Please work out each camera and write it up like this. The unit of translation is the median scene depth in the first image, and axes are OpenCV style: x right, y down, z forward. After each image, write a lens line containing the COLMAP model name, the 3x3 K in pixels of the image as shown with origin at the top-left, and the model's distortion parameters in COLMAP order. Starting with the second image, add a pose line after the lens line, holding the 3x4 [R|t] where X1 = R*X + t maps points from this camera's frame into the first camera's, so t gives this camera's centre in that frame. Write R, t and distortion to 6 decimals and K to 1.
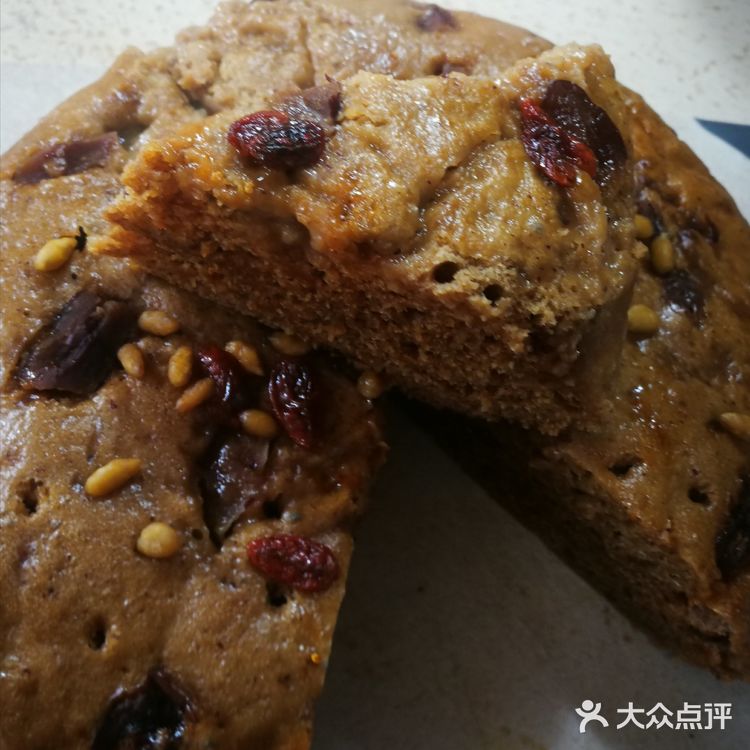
lens RADIAL K [[1136.2, 0, 374.7], [0, 1136.2, 378.4], [0, 0, 1]] dist [-0.009423, 0.000000]
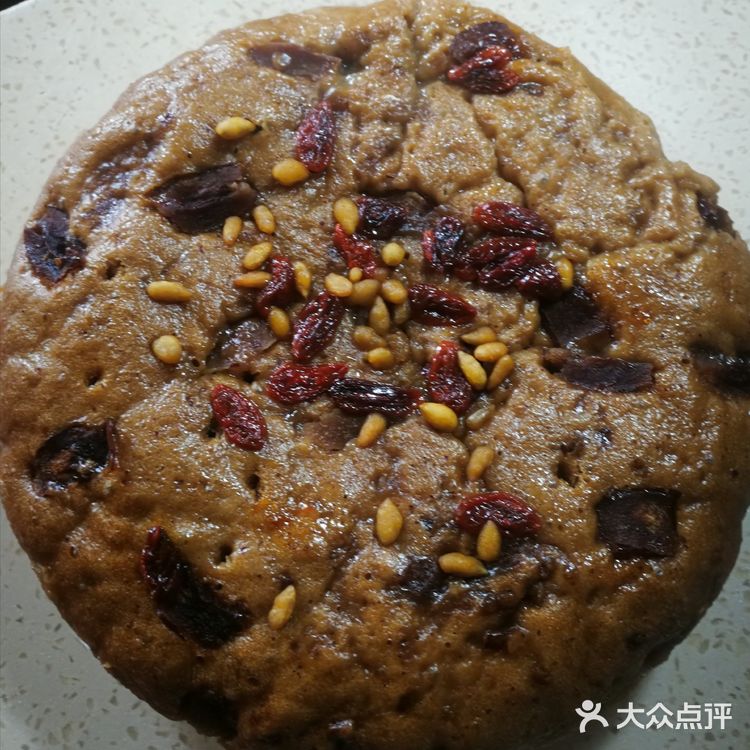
lens RADIAL K [[1136.2, 0, 375.8], [0, 1136.2, 373.8], [0, 0, 1]] dist [-0.009423, 0.000000]
pose [[0.803903, 0.591486, -0.062325, 0.113354], [-0.588901, 0.806274, 0.055835, -0.057597], [0.083277, -0.008182, 0.996493, -0.344880]]
